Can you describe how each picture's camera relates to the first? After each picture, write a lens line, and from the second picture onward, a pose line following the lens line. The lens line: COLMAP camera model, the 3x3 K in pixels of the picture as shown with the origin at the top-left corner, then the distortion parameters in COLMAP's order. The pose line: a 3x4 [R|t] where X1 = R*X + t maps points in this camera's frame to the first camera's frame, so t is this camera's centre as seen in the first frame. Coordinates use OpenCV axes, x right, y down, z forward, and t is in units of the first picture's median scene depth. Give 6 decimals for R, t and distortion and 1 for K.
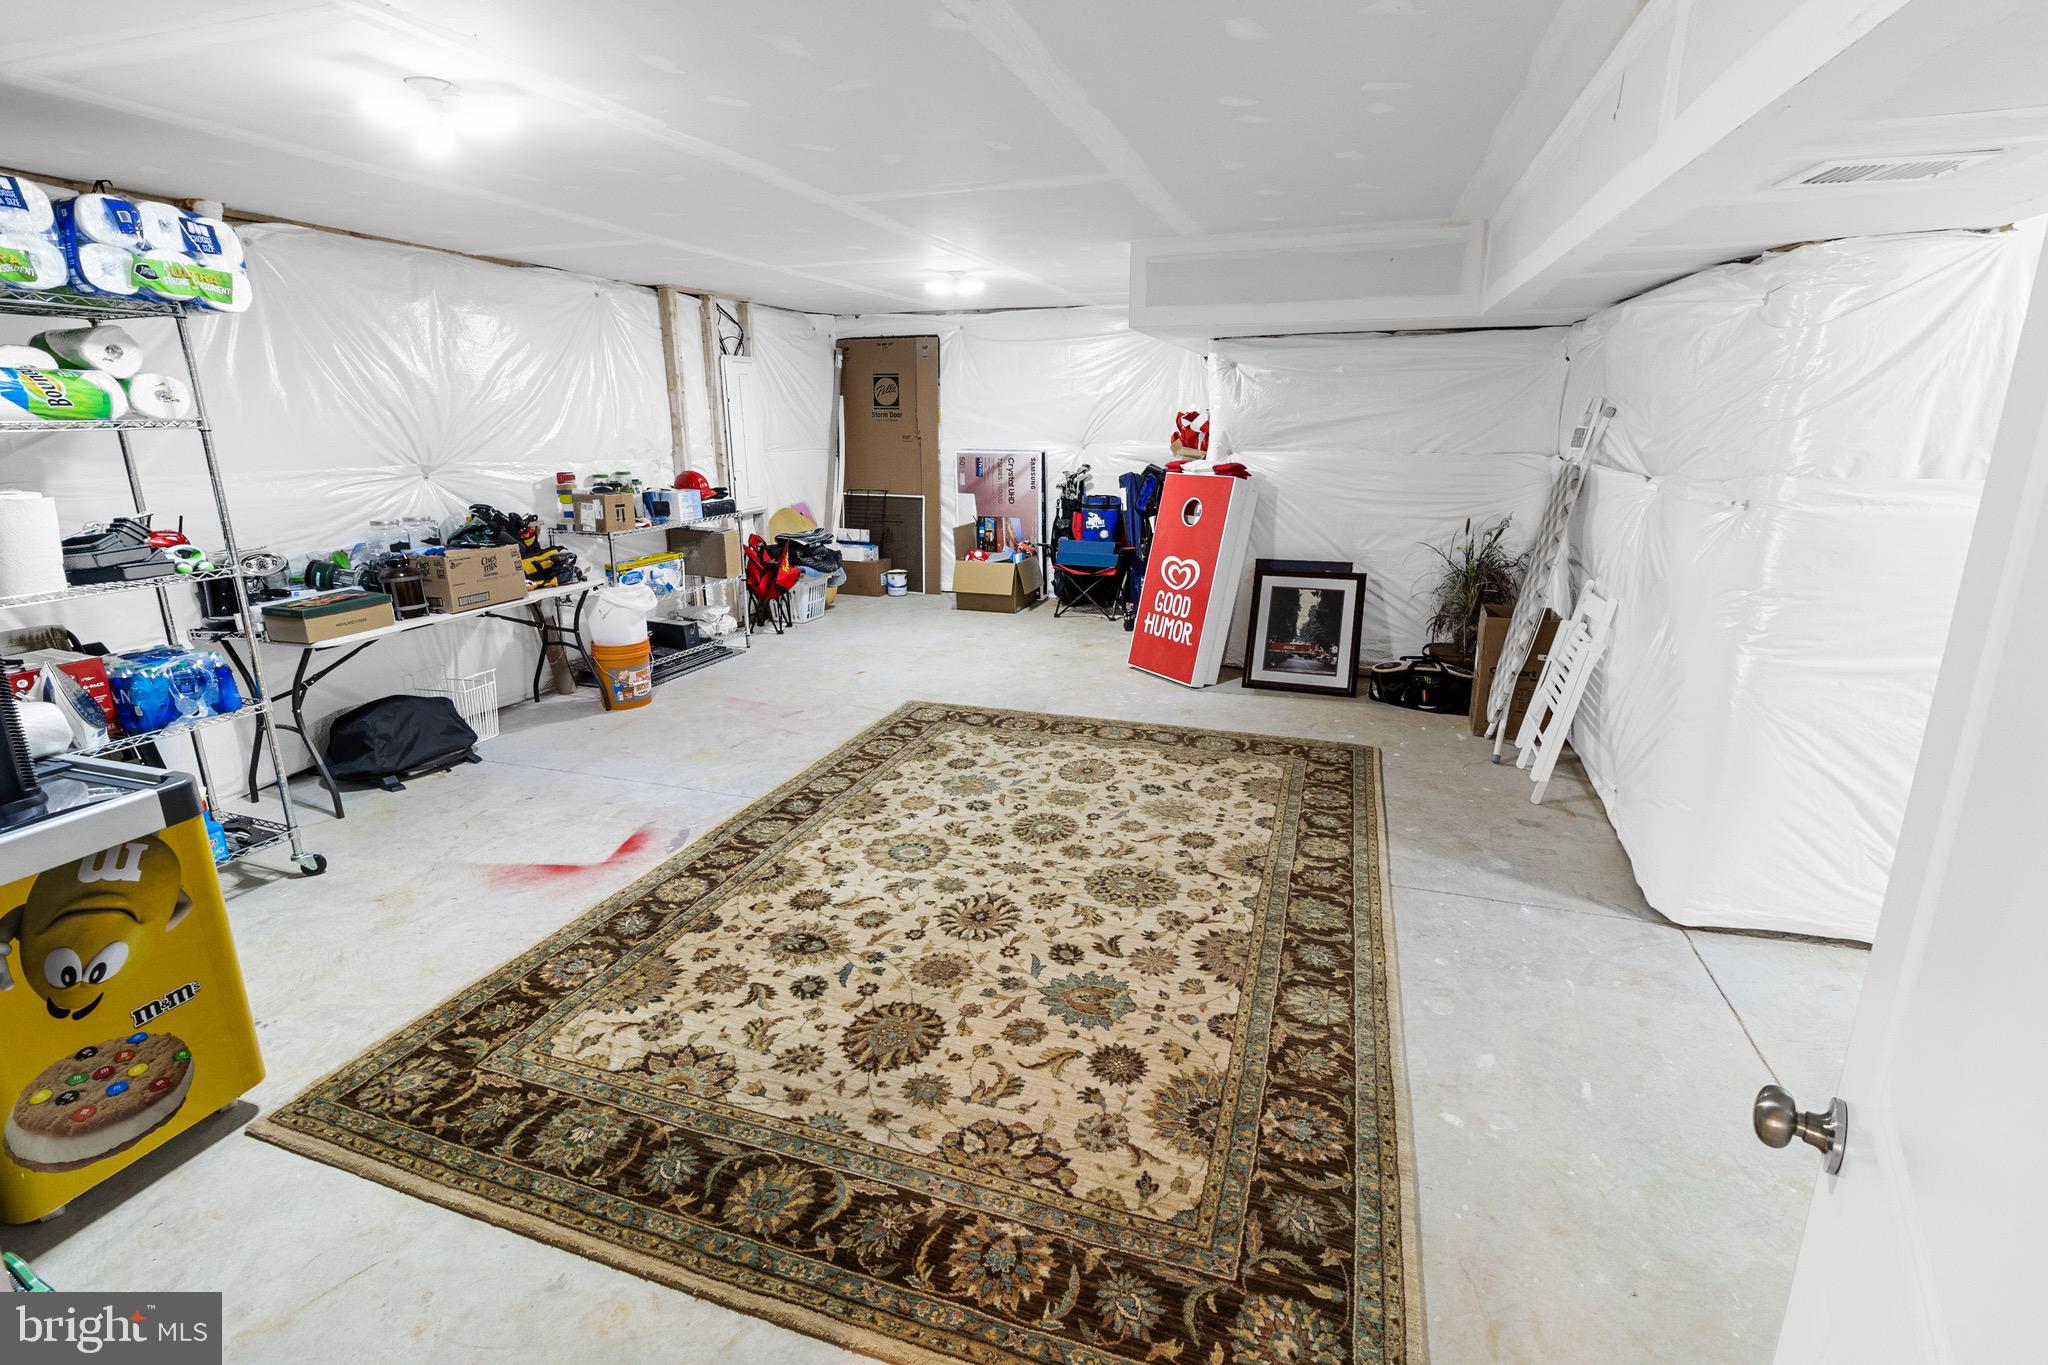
lens RADIAL K [[940.5, 0, 1019.9], [0, 940.5, 680.6], [0, 0, 1]] dist [0.002098, 0.000361]
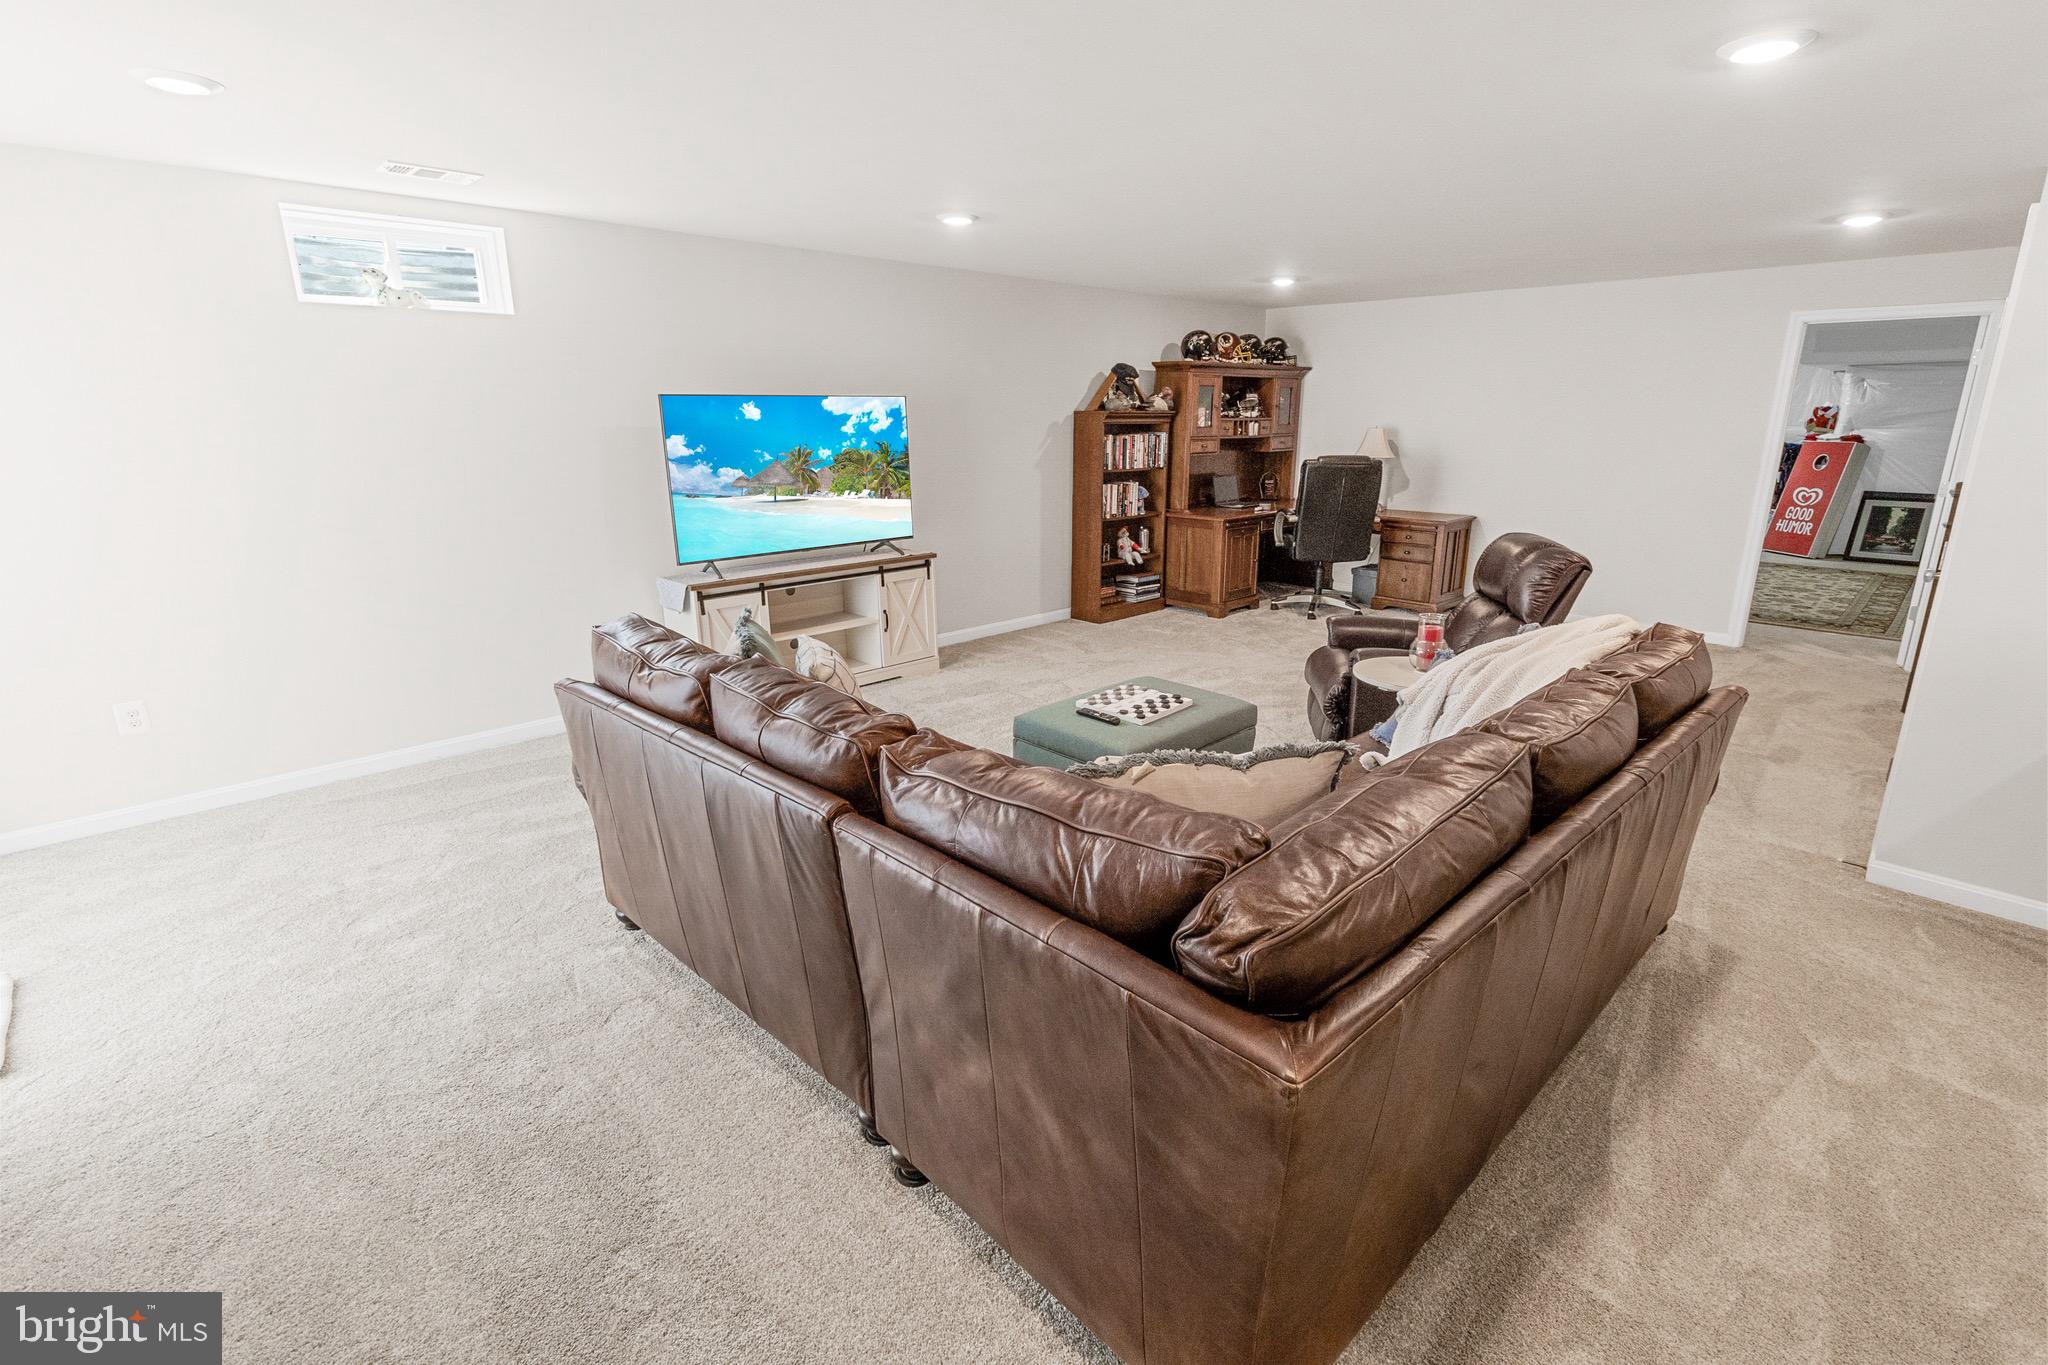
lens RADIAL K [[940.5, 0, 1019.9], [0, 940.5, 683.7], [0, 0, 1]] dist [0.002098, 0.000361]
pose [[0.896959, 0.117171, -0.426304, -0.371790], [-0.113794, 0.992940, 0.033486, 0.353410], [0.427217, 0.018476, 0.903960, -1.270406]]
